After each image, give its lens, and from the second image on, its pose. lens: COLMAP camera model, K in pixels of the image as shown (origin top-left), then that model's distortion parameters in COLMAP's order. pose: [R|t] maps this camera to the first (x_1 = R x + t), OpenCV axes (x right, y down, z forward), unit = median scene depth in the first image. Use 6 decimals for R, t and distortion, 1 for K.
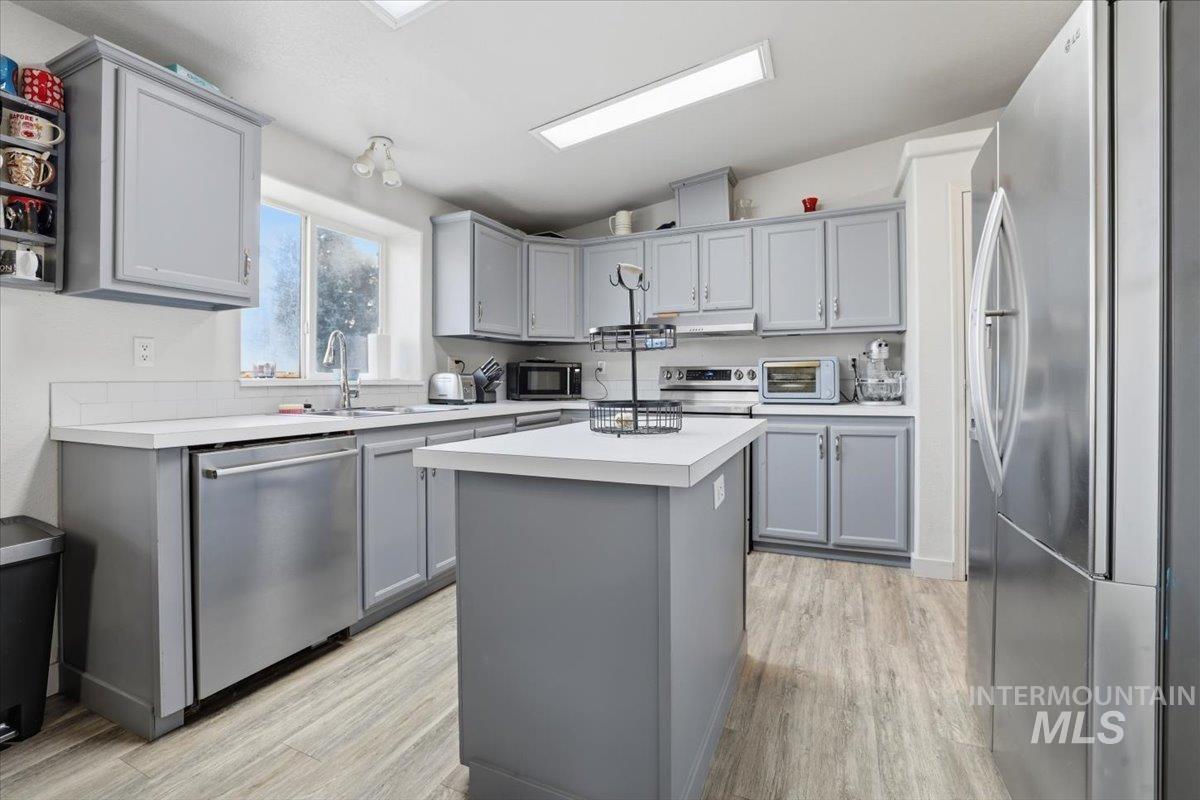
lens RADIAL K [[534.2, 0, 595.3], [0, 534.2, 389.8], [0, 0, 1]] dist [-0.013869, 0.000183]
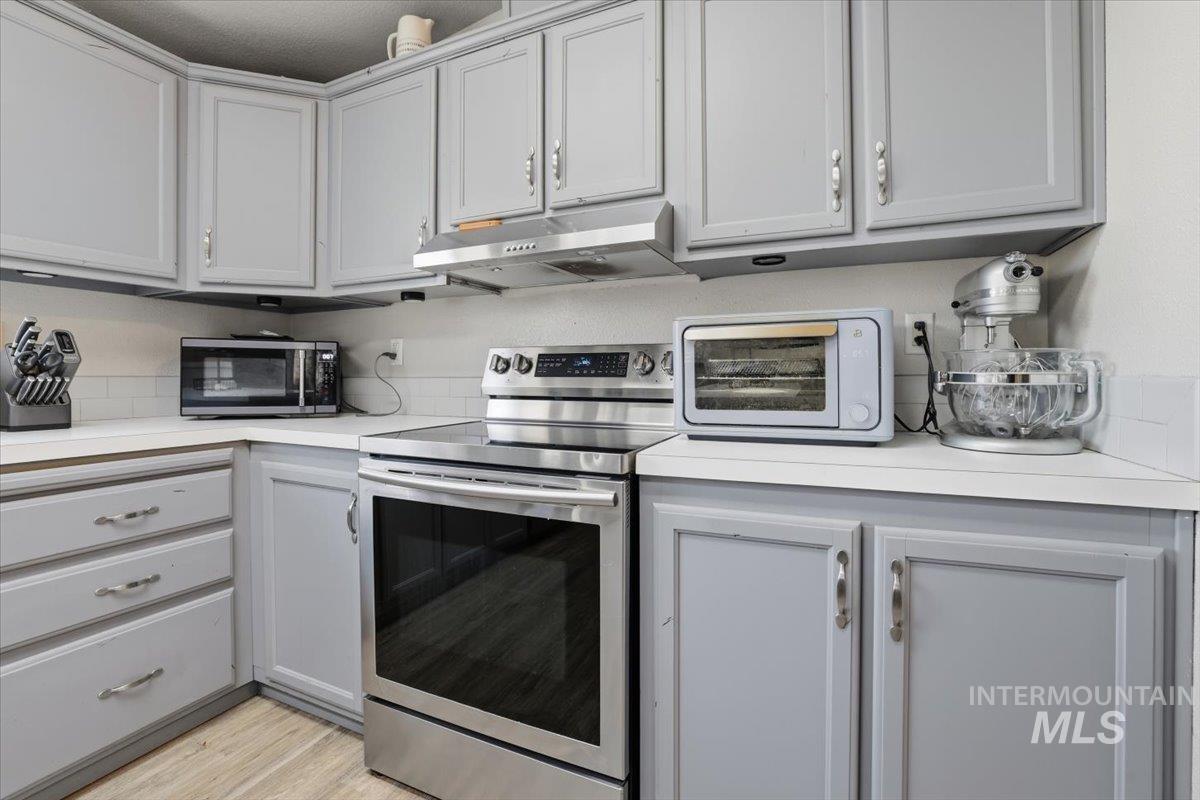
lens RADIAL K [[546.4, 0, 587.9], [0, 546.4, 384.3], [0, 0, 1]] dist [-0.047392, 0.015347]
pose [[0.999812, 0.003284, -0.019085, 0.258946], [-0.003450, 0.999956, -0.008681, -0.008972], [0.019056, 0.008746, 0.999780, 0.628227]]
